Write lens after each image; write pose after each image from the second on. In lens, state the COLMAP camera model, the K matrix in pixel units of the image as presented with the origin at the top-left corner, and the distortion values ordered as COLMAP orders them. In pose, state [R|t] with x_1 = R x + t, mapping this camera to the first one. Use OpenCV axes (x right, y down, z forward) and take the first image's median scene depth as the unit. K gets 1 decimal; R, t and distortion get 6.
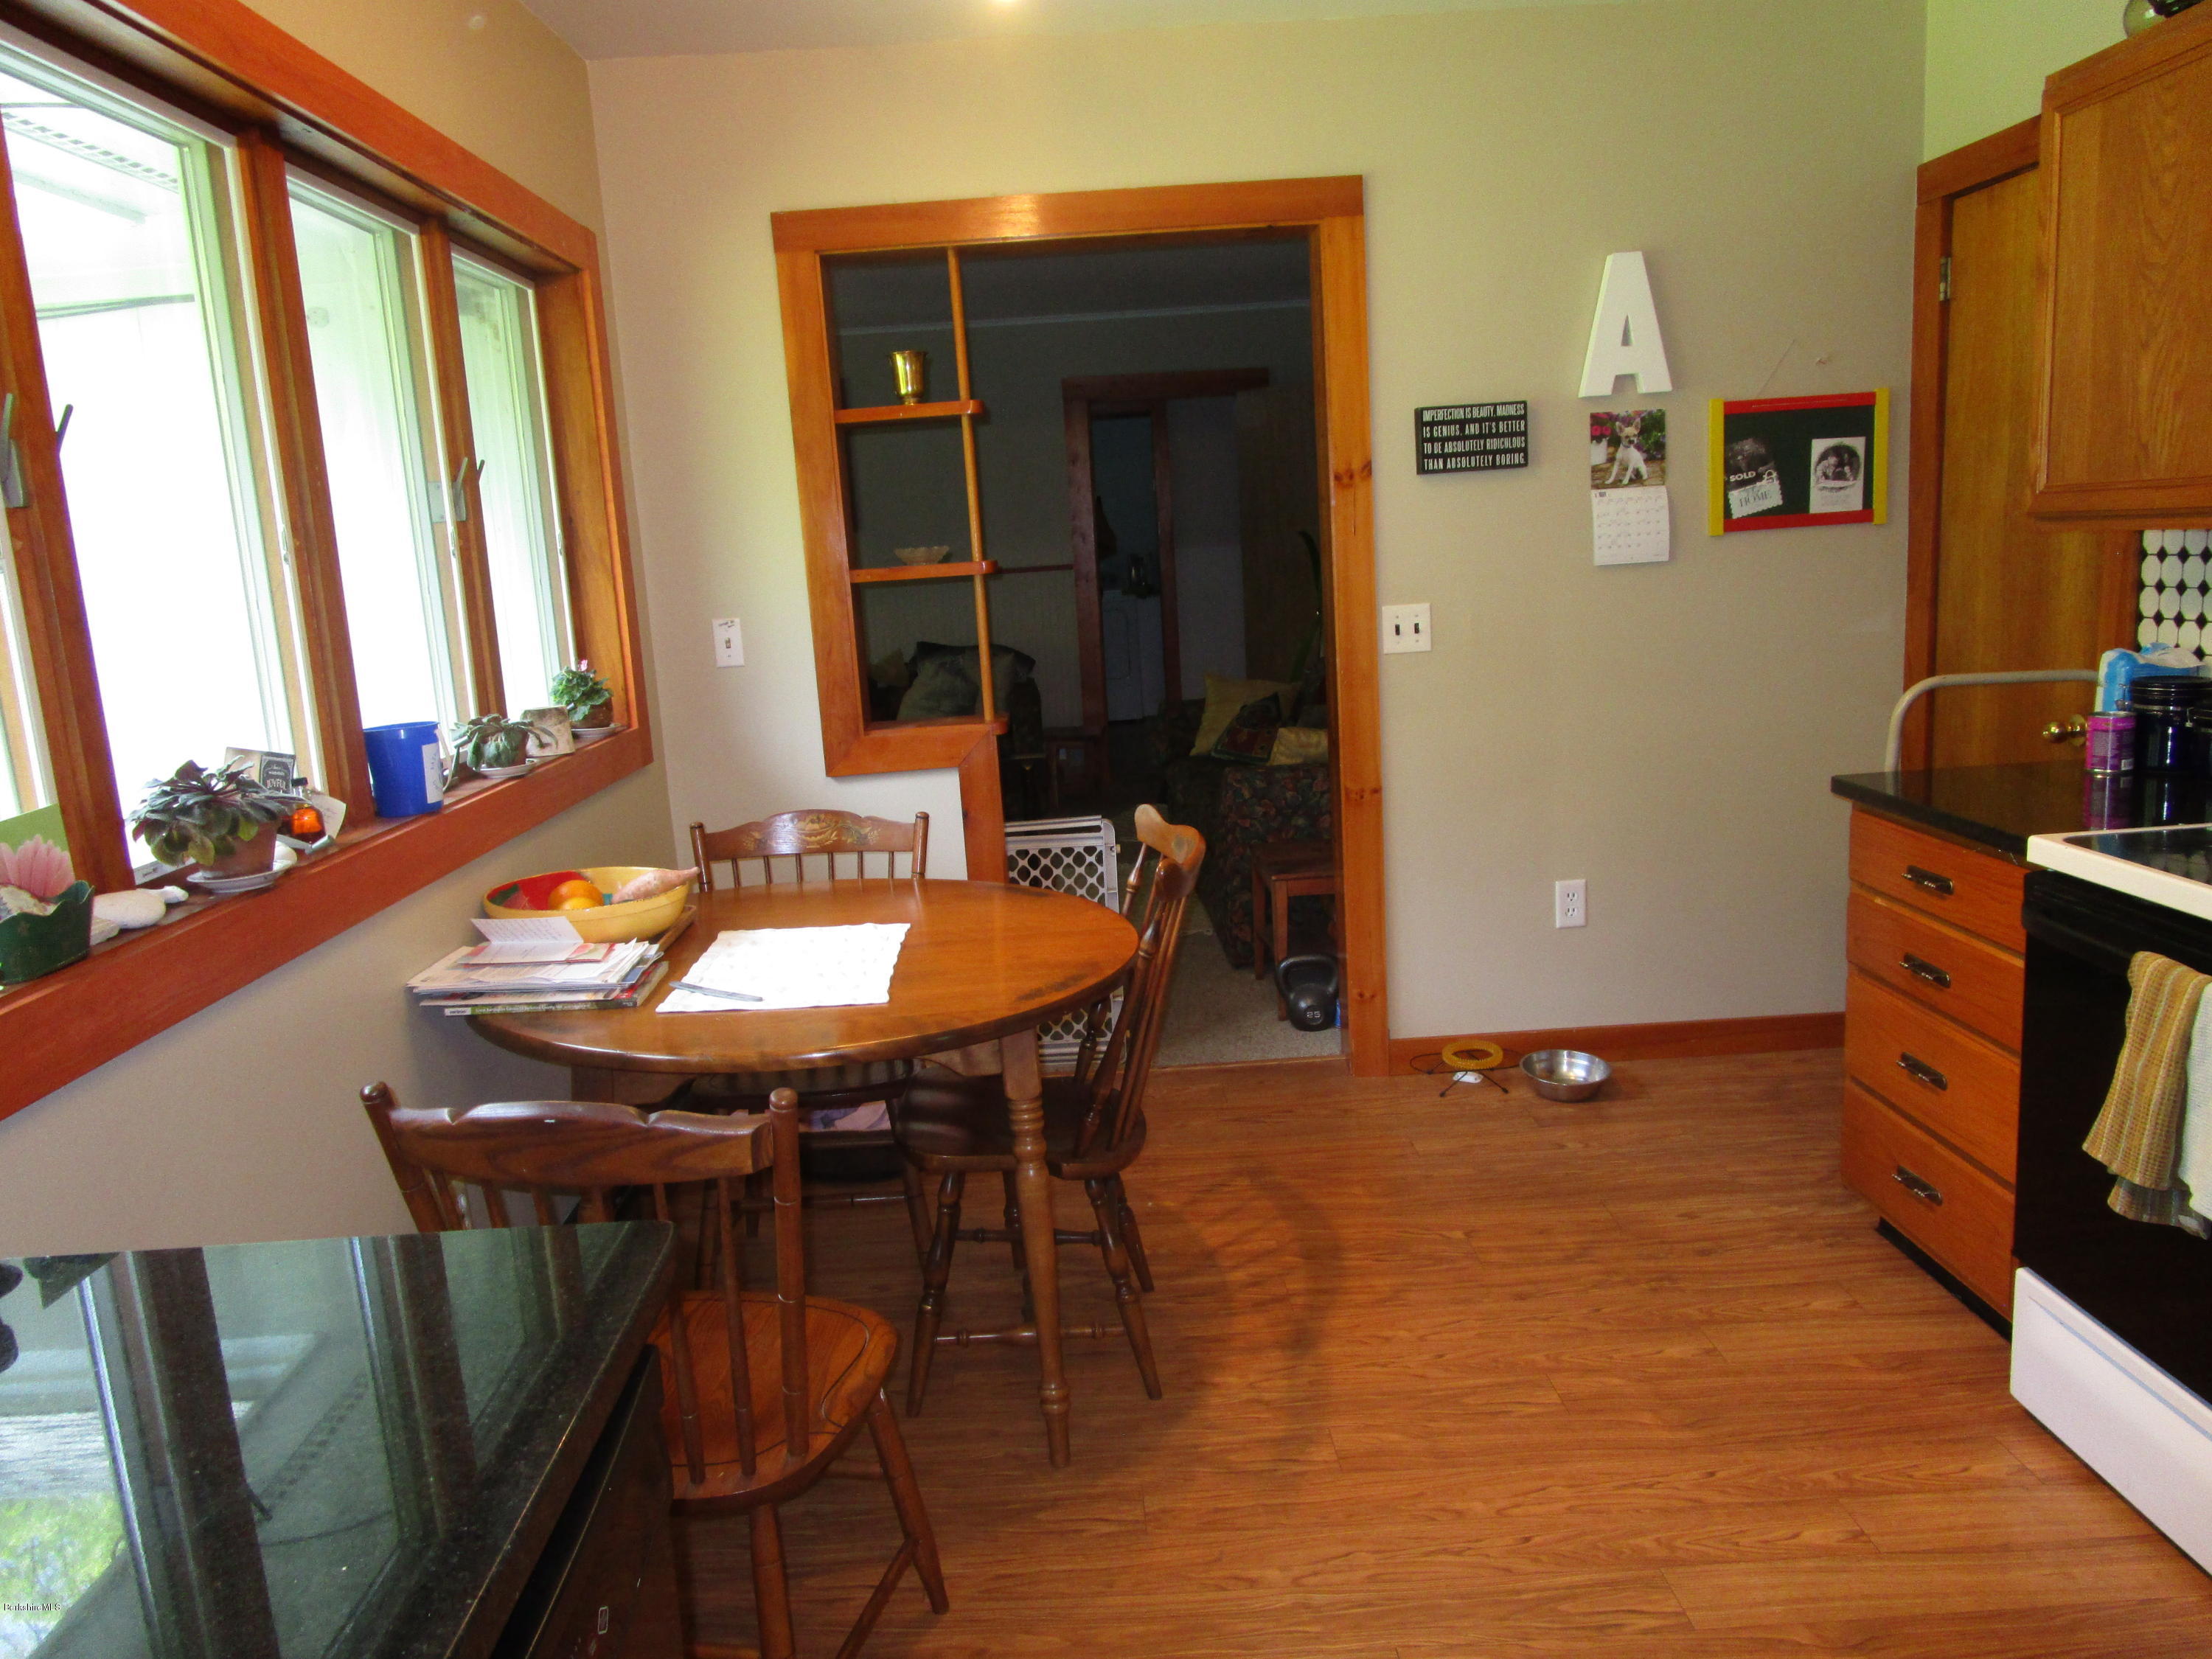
lens RADIAL K [[1564.0, 0, 1100.9], [0, 1564.0, 830.5], [0, 0, 1]] dist [-0.039003, 0.020642]
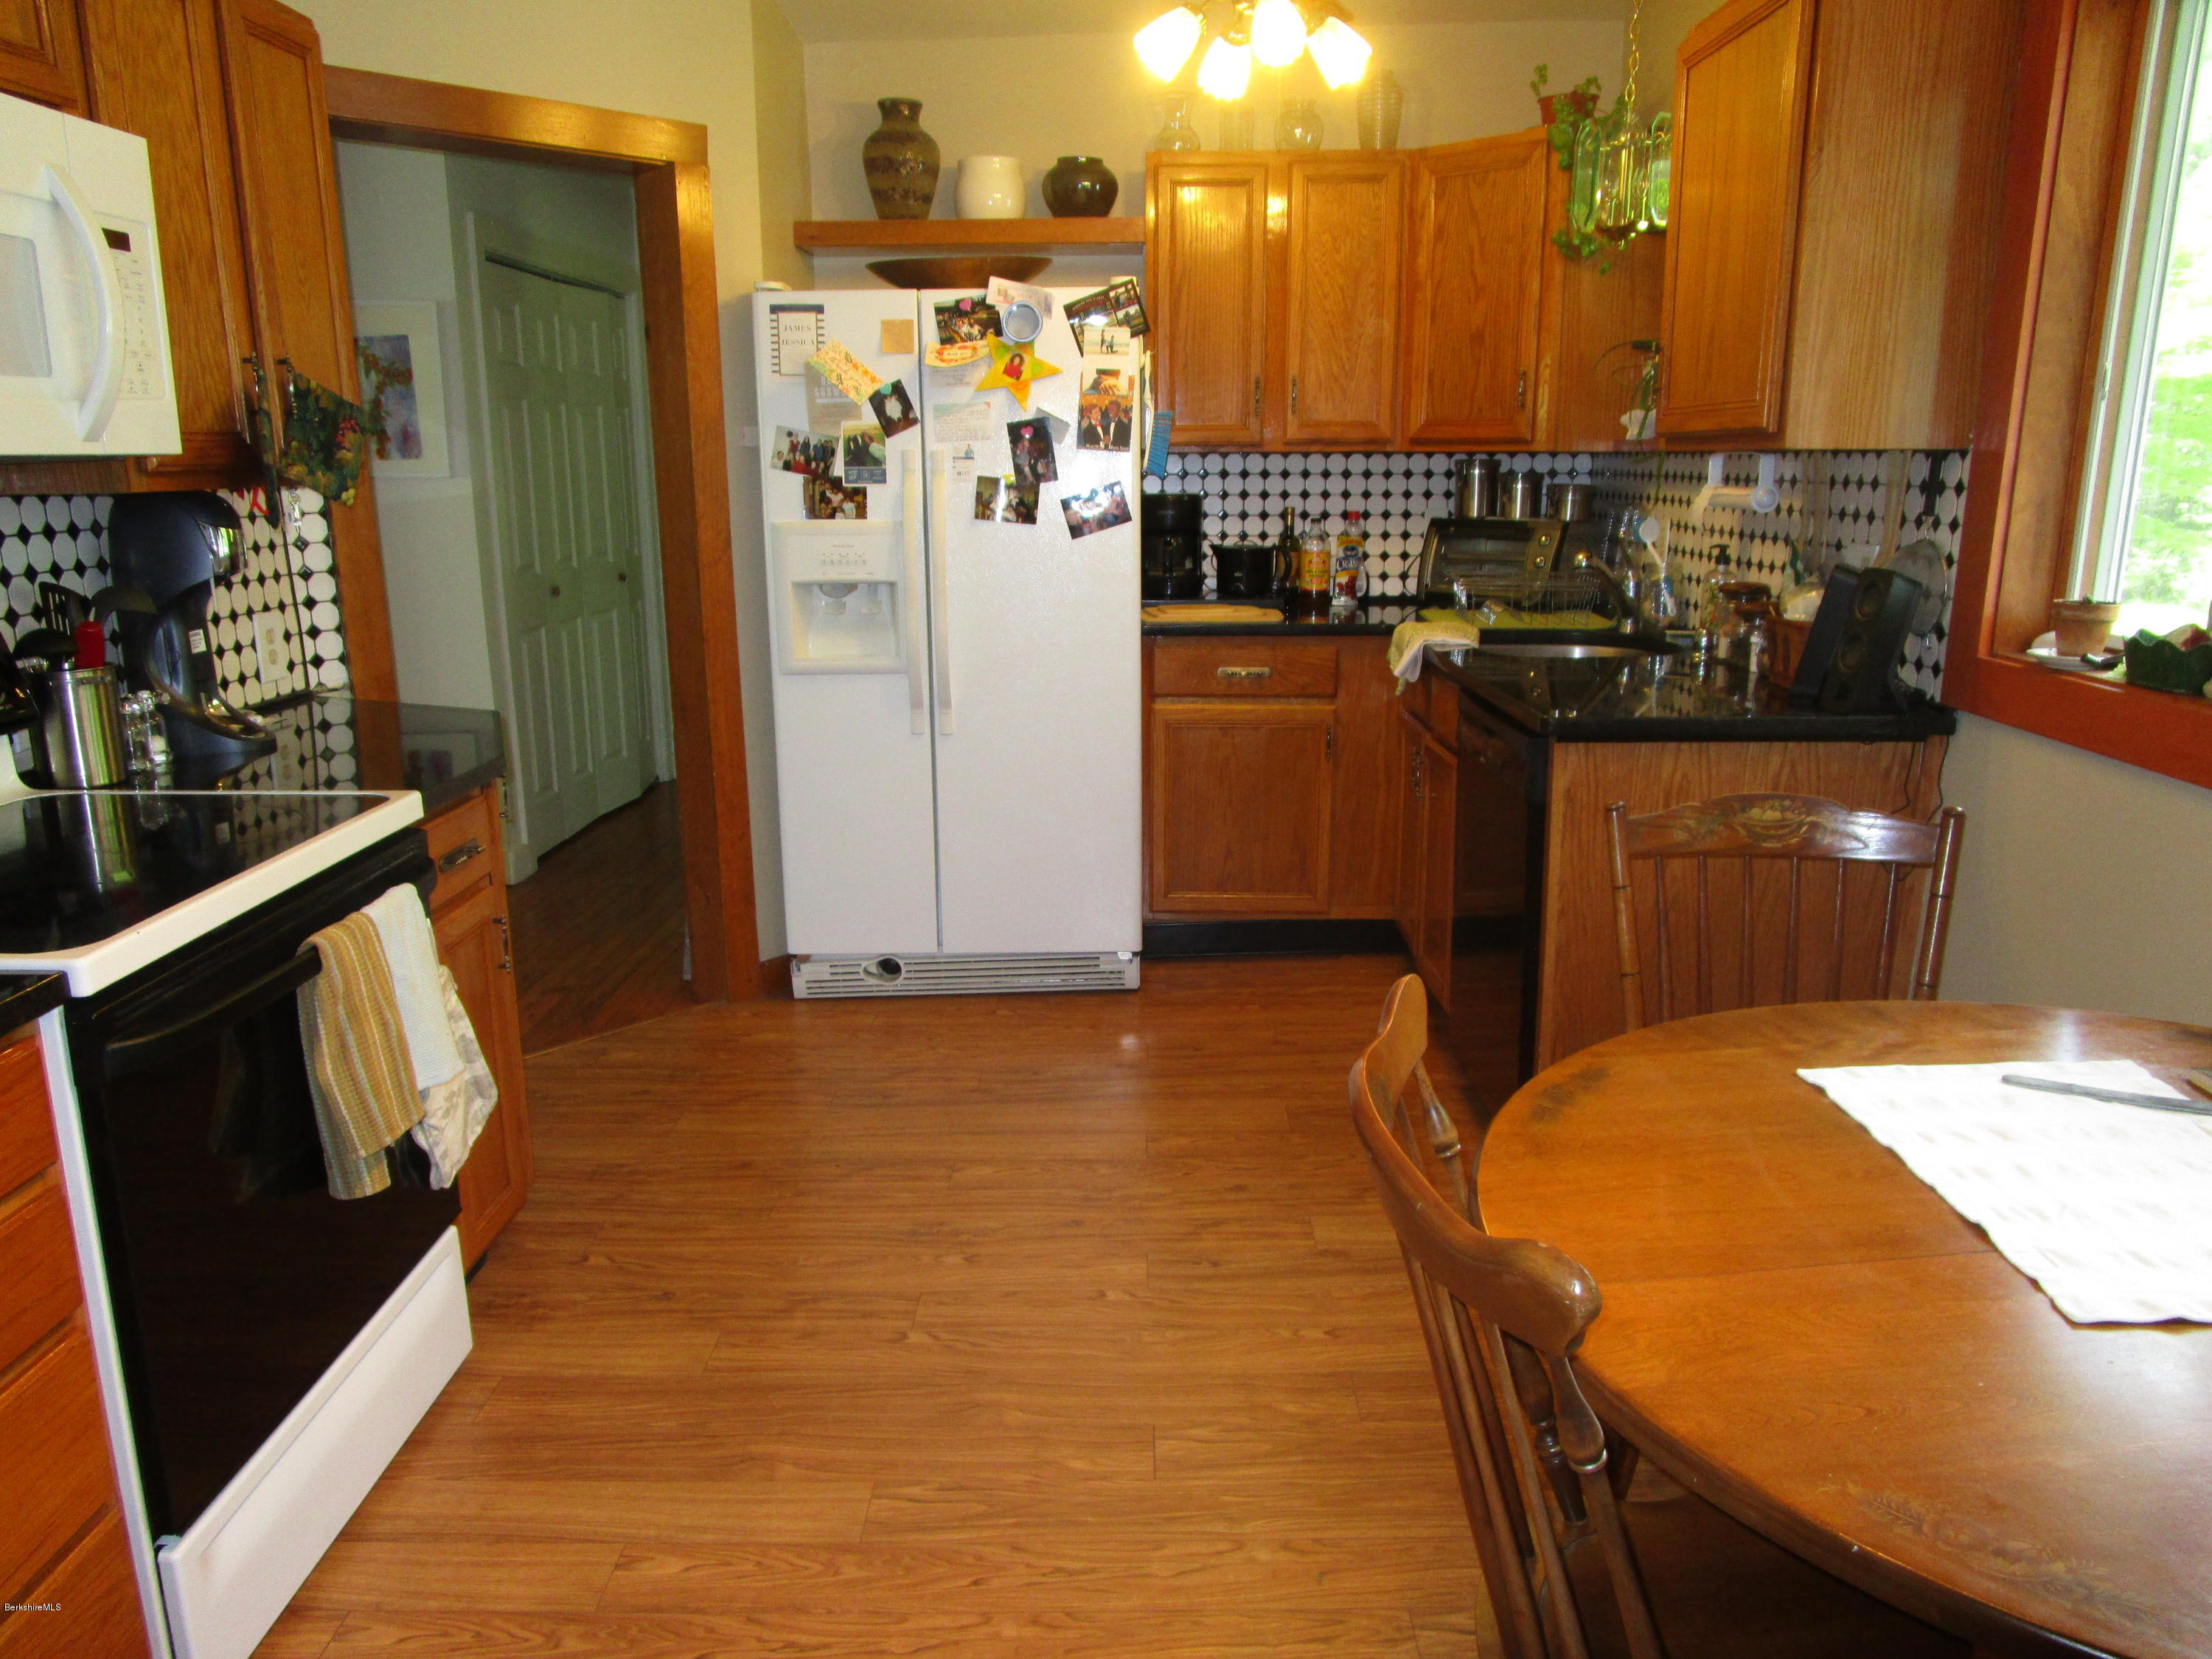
lens RADIAL K [[1564.0, 0, 1103.8], [0, 1564.0, 833.4], [0, 0, 1]] dist [-0.039003, 0.020642]
pose [[-0.997194, 0.046499, 0.058671, 0.114049], [0.066523, 0.909860, 0.409549, -0.264862], [-0.034338, 0.412302, -0.910400, 1.449985]]
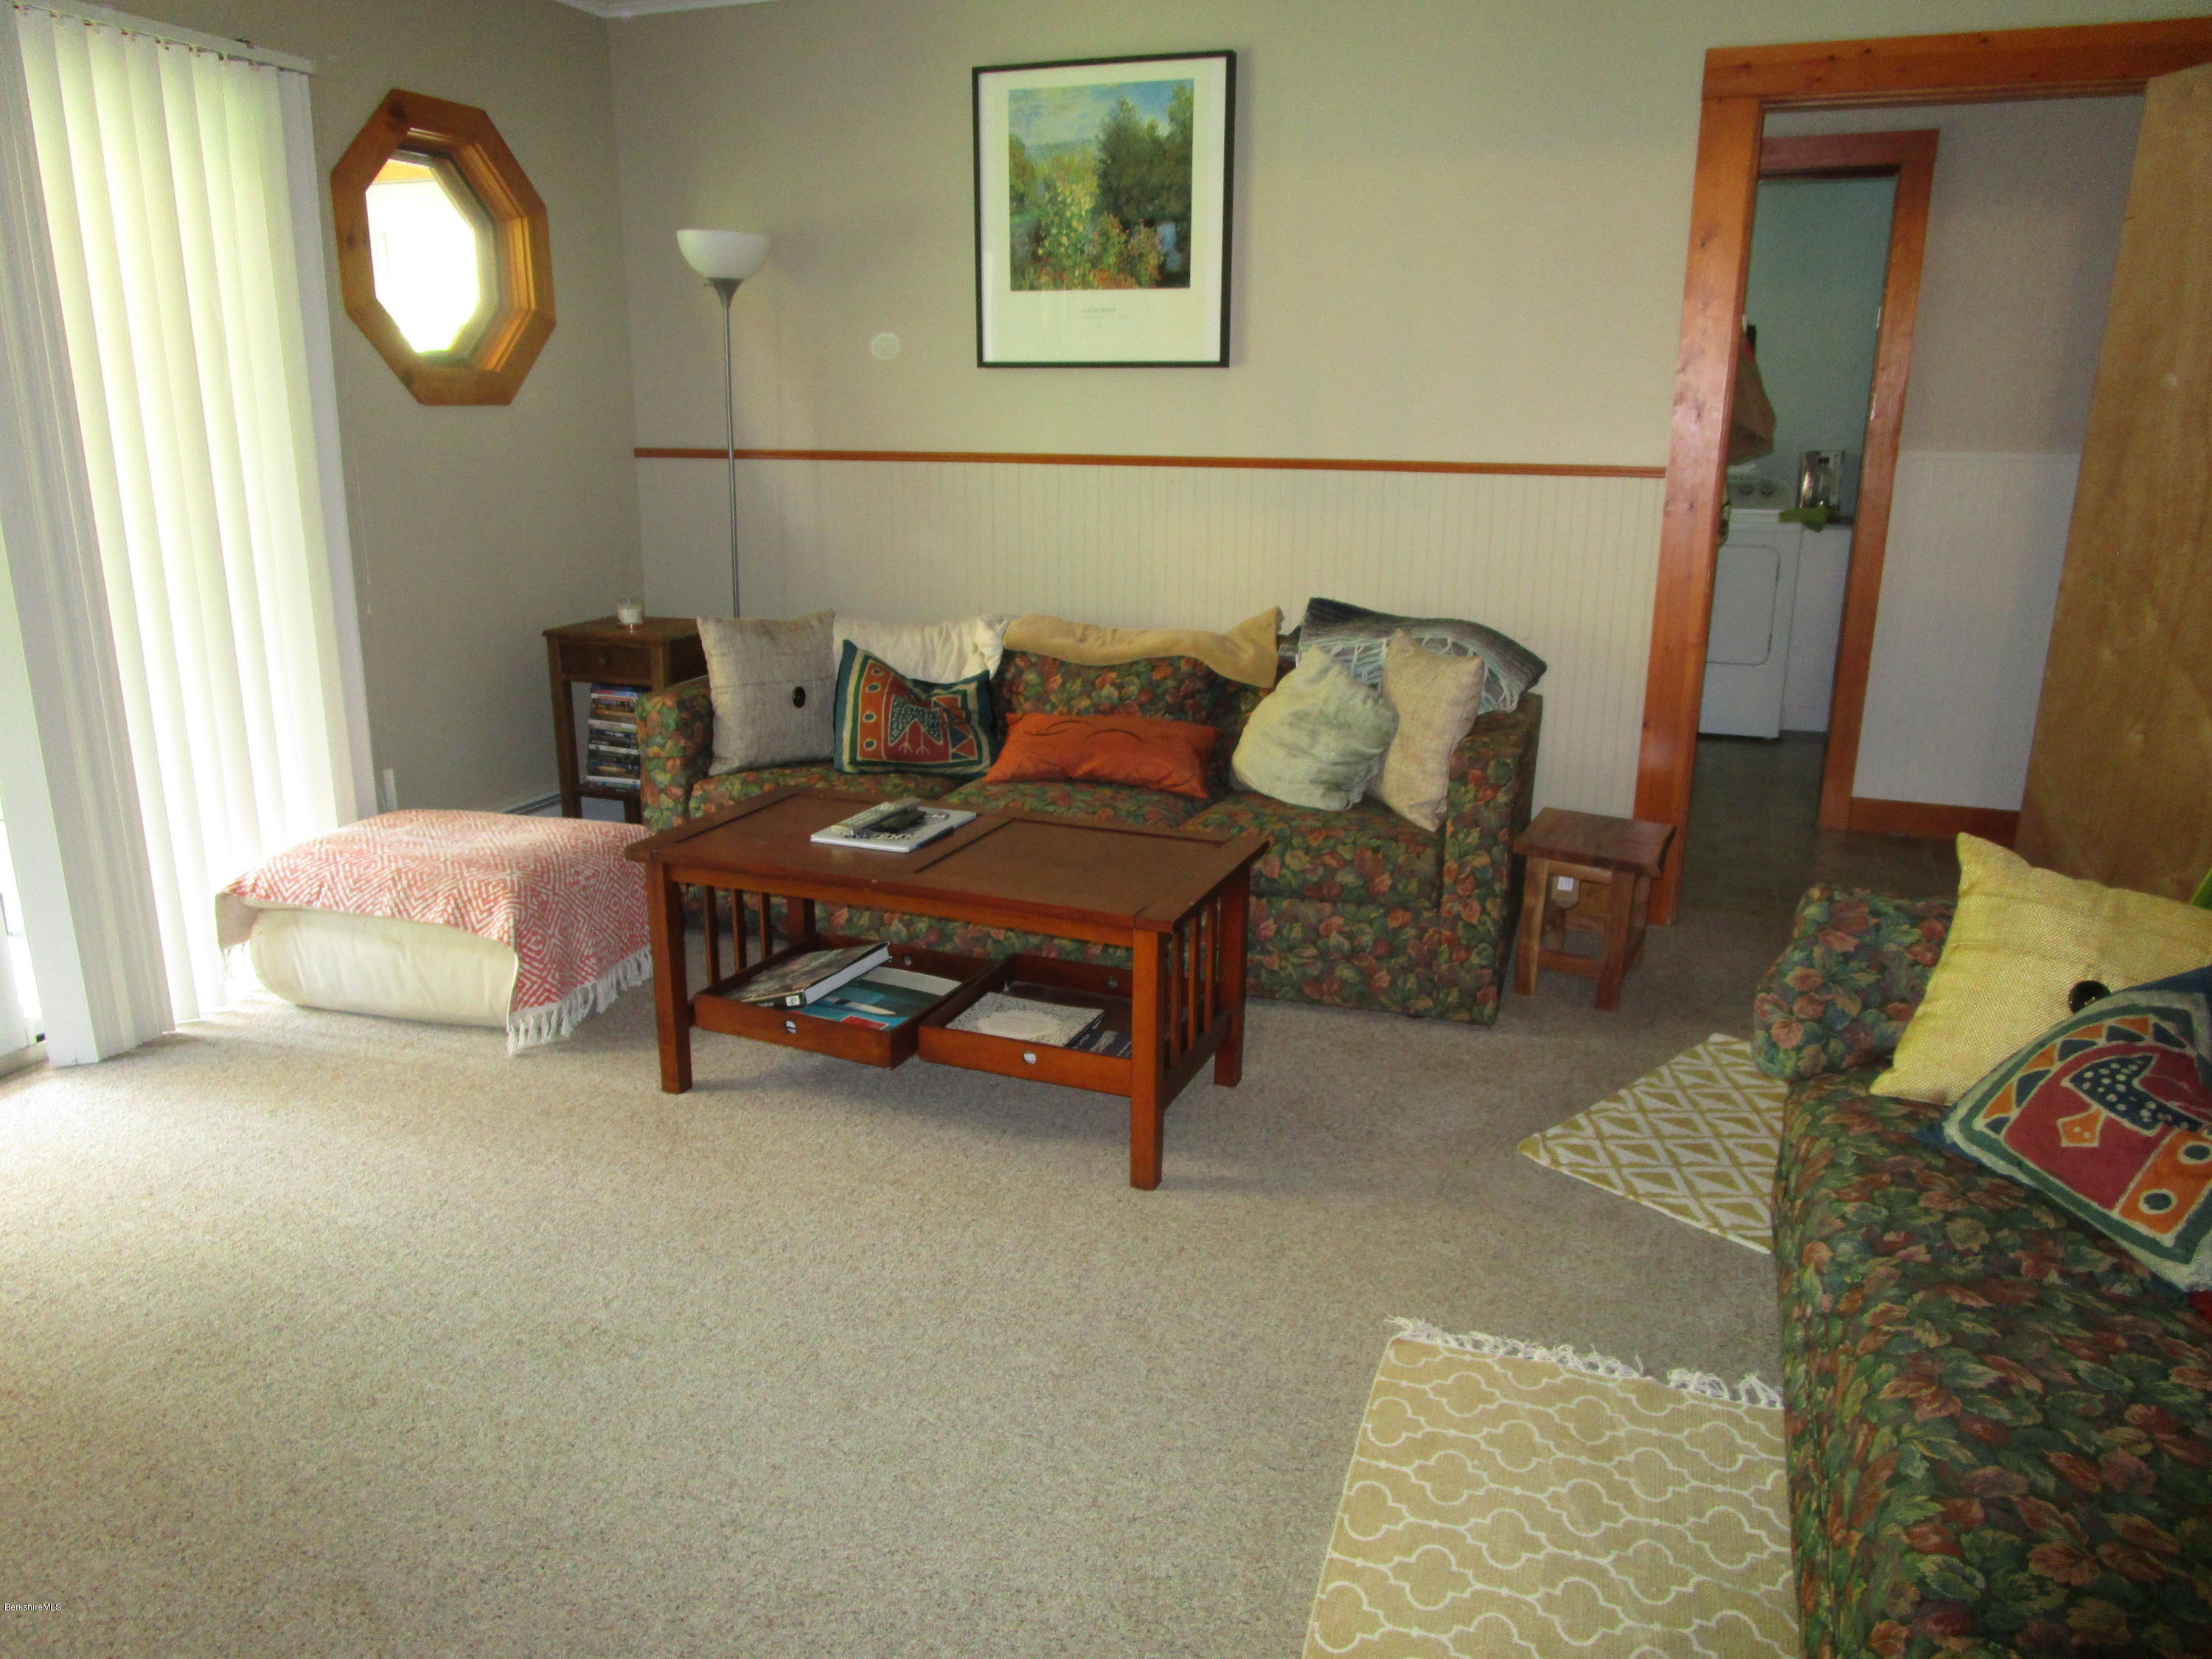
lens RADIAL K [[1564.0, 0, 1100.8], [0, 1564.0, 830.6], [0, 0, 1]] dist [-0.039003, 0.020642]
pose [[0.917672, 0.167722, -0.360205, 0.012946], [-0.136054, 0.984380, 0.111741, -0.095518], [0.373320, -0.053534, 0.926157, 0.518324]]
